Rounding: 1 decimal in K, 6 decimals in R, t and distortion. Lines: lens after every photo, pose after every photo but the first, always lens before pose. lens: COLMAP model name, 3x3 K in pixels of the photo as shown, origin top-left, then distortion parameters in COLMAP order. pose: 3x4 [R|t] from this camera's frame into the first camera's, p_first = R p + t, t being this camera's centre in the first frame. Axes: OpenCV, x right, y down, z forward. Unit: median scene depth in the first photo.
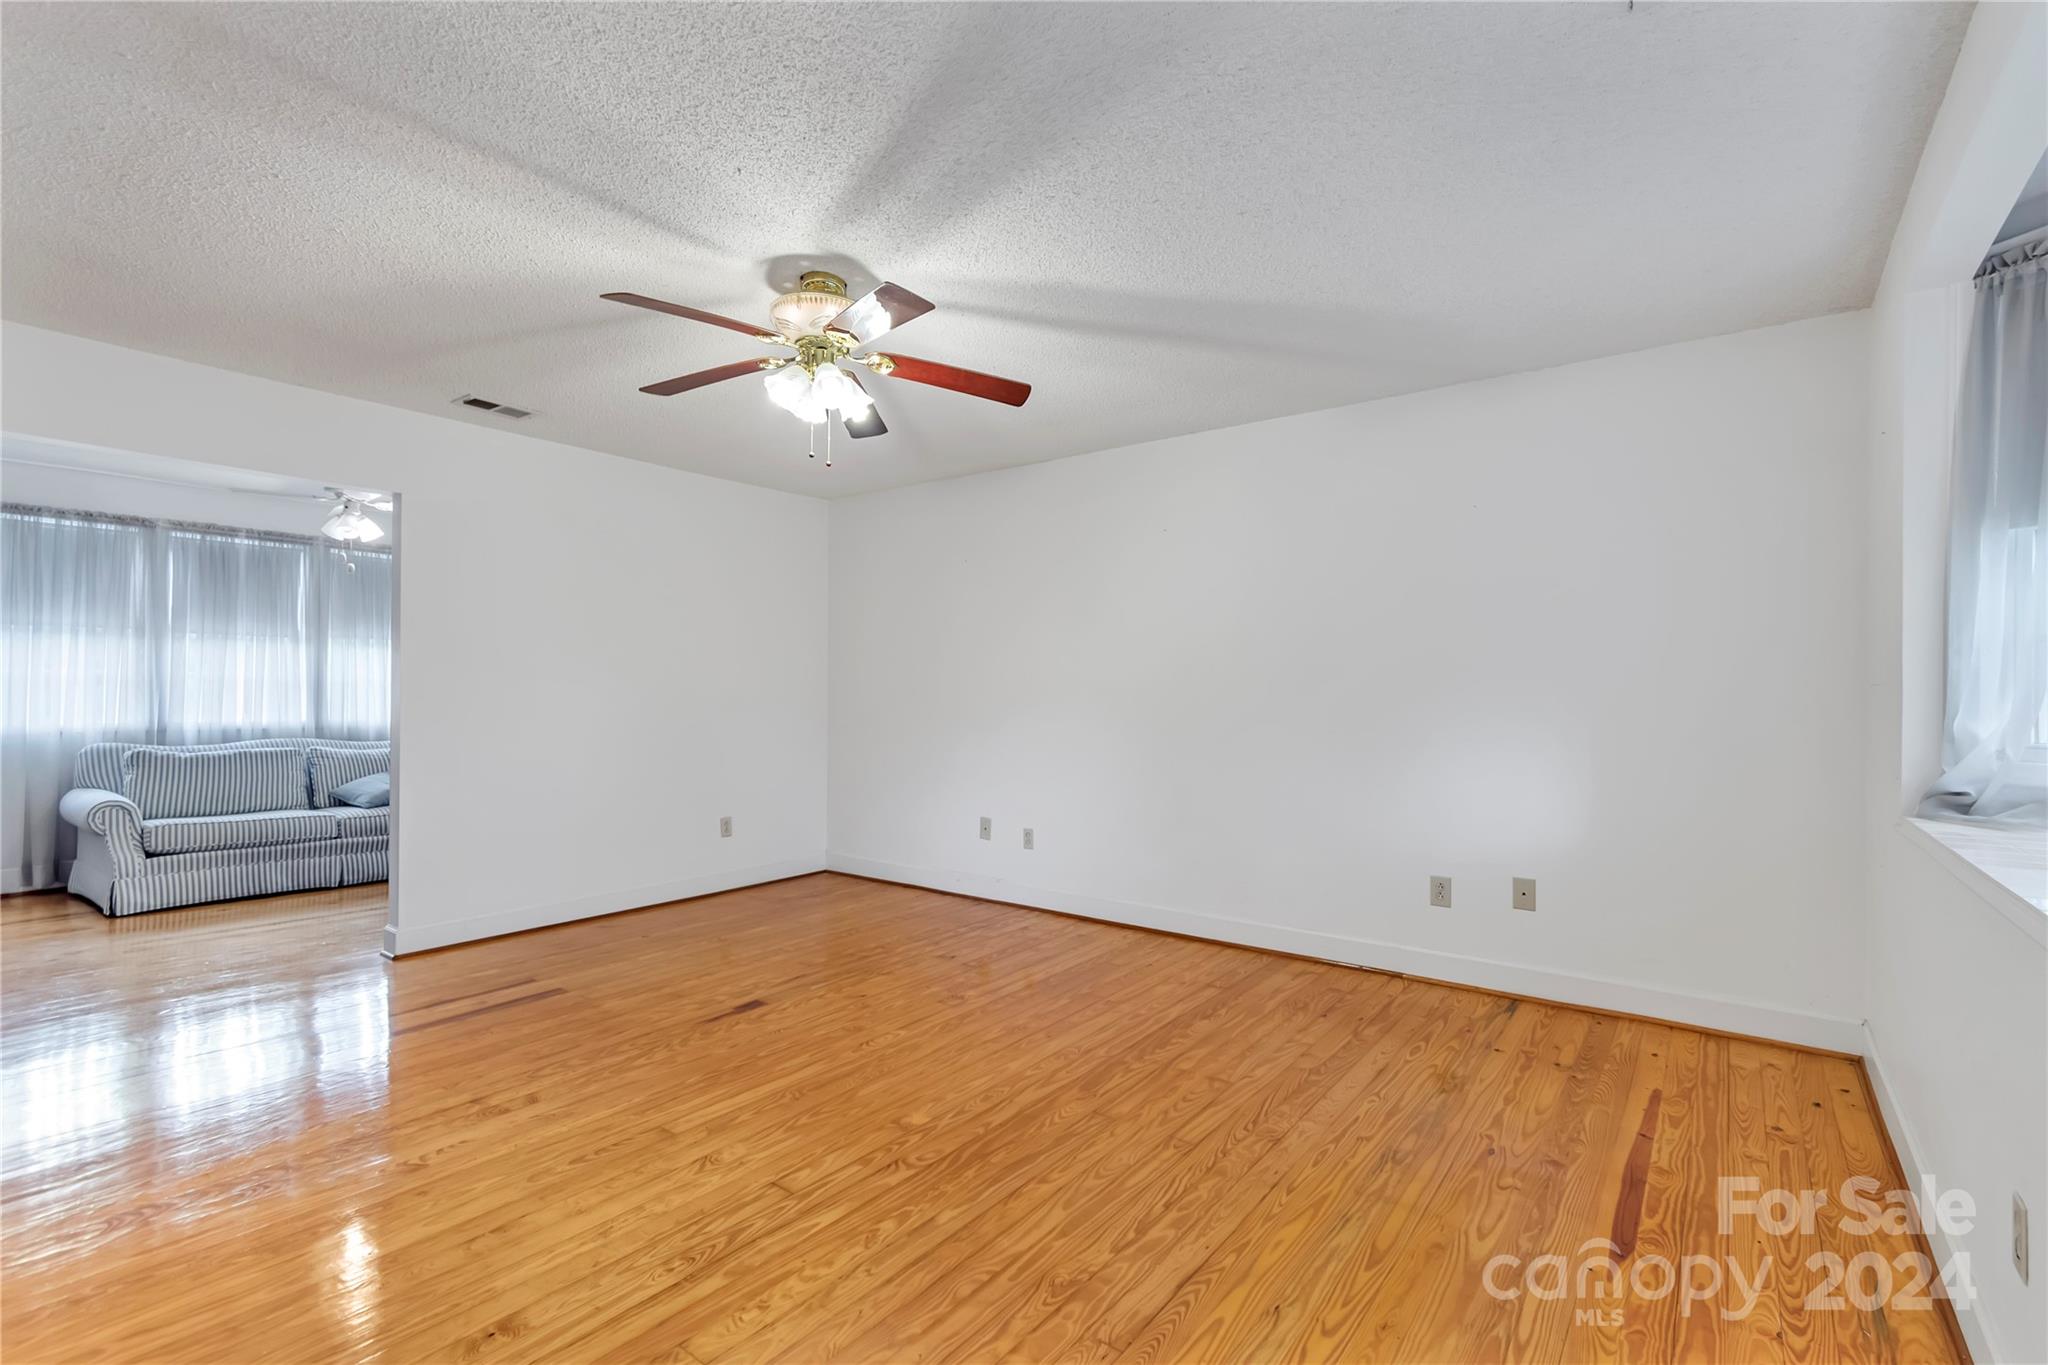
lens RADIAL K [[913.5, 0, 1035.1], [0, 913.5, 687.0], [0, 0, 1]] dist [0.003597, -0.000153]
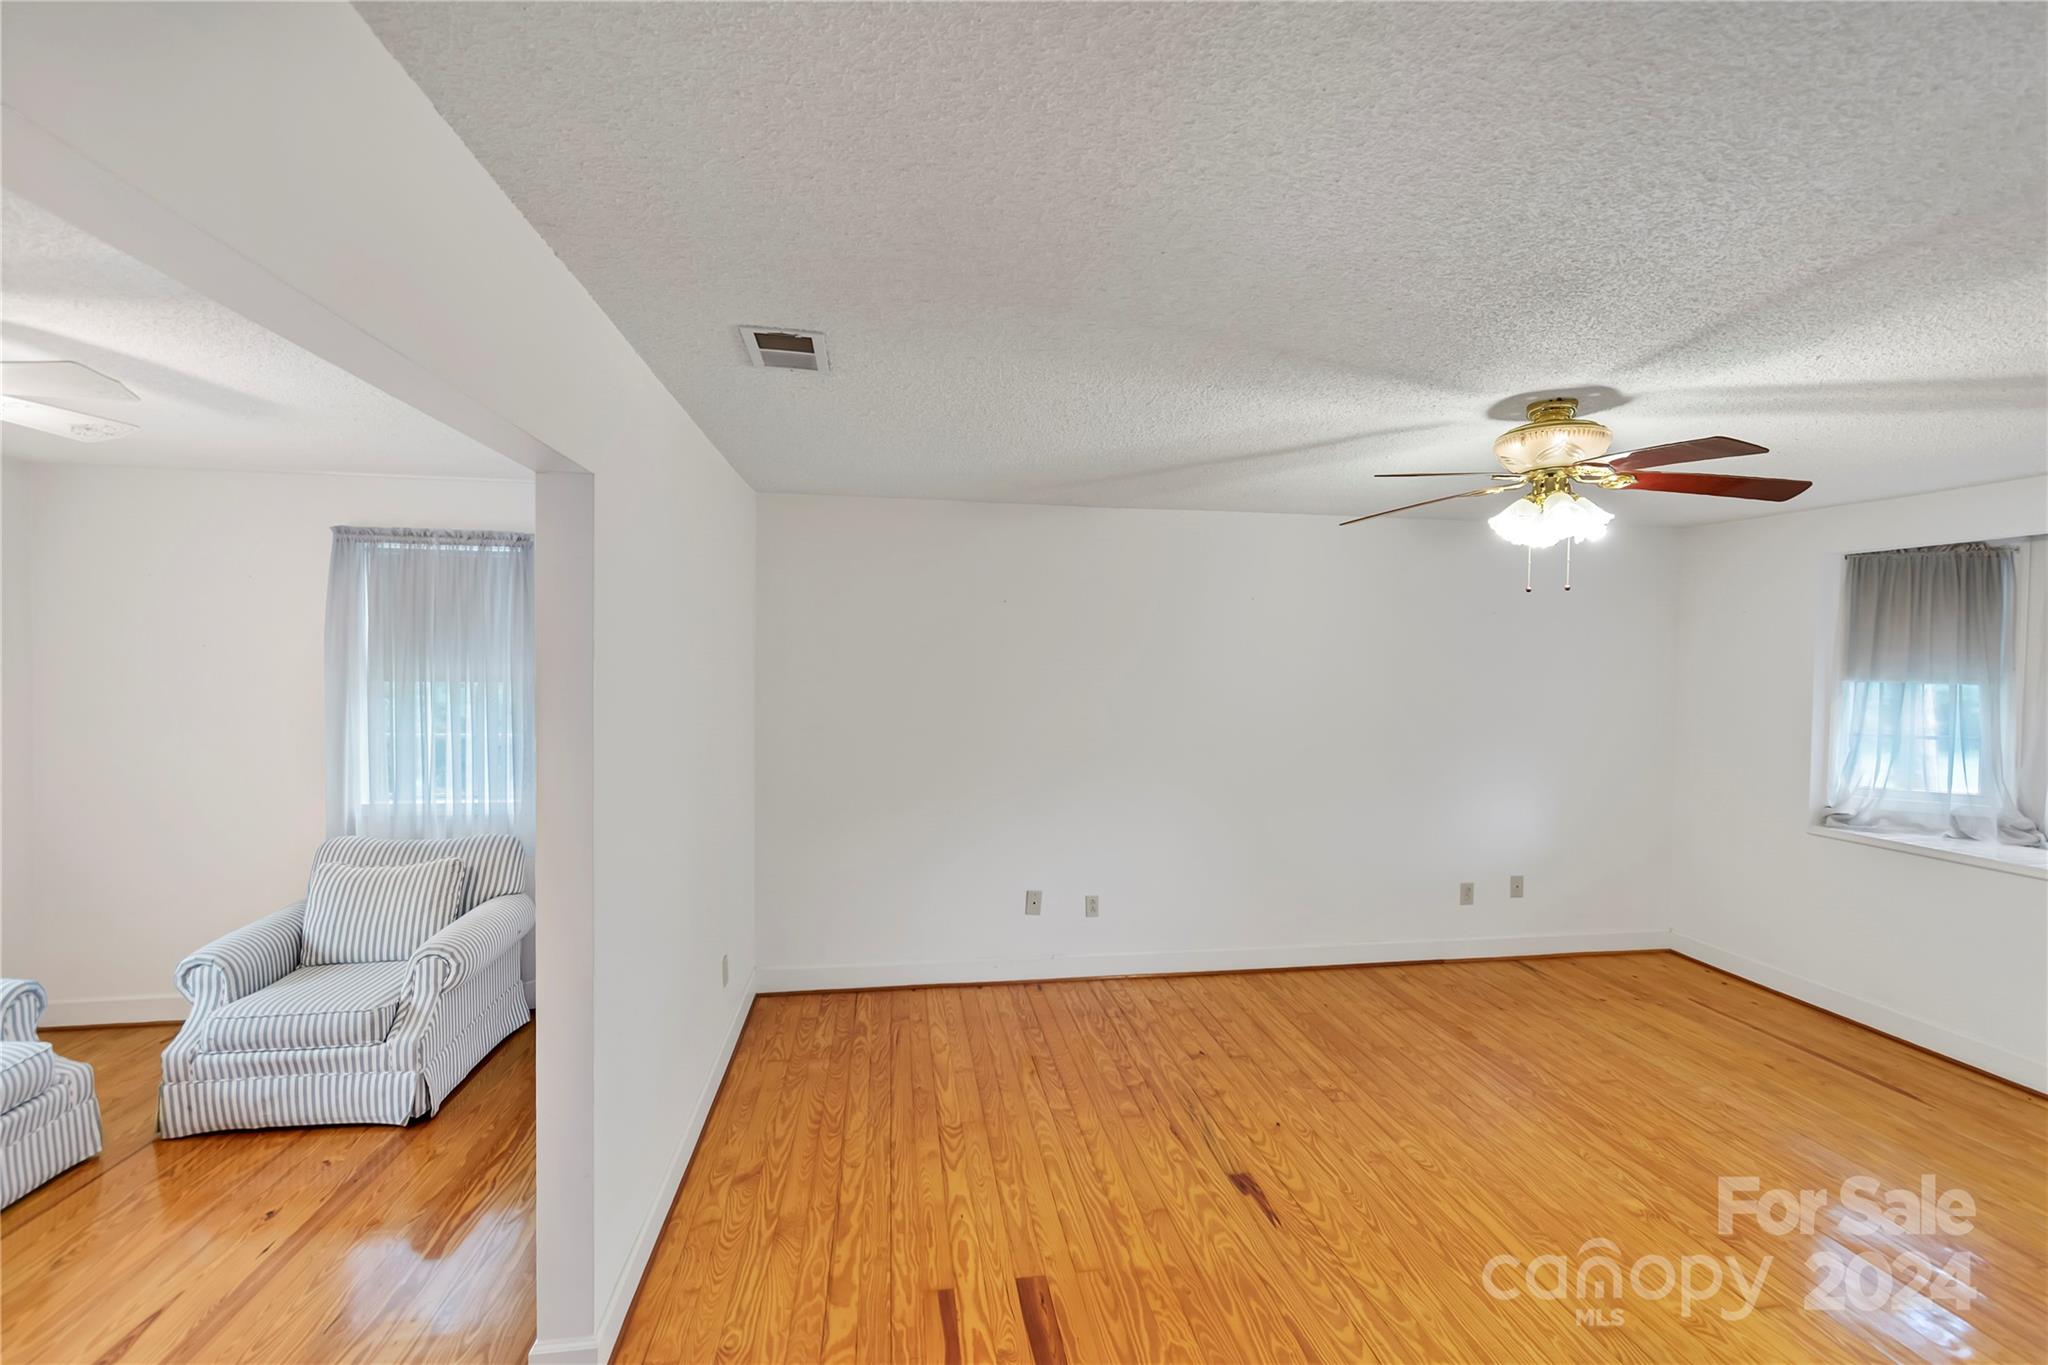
lens RADIAL K [[913.5, 0, 1030.2], [0, 913.5, 677.5], [0, 0, 1]] dist [0.003597, -0.000153]
pose [[0.696722, -0.017034, 0.717139, -0.897783], [-0.007853, 0.999477, 0.031370, -0.123428], [-0.717299, -0.027488, 0.696223, 0.484450]]
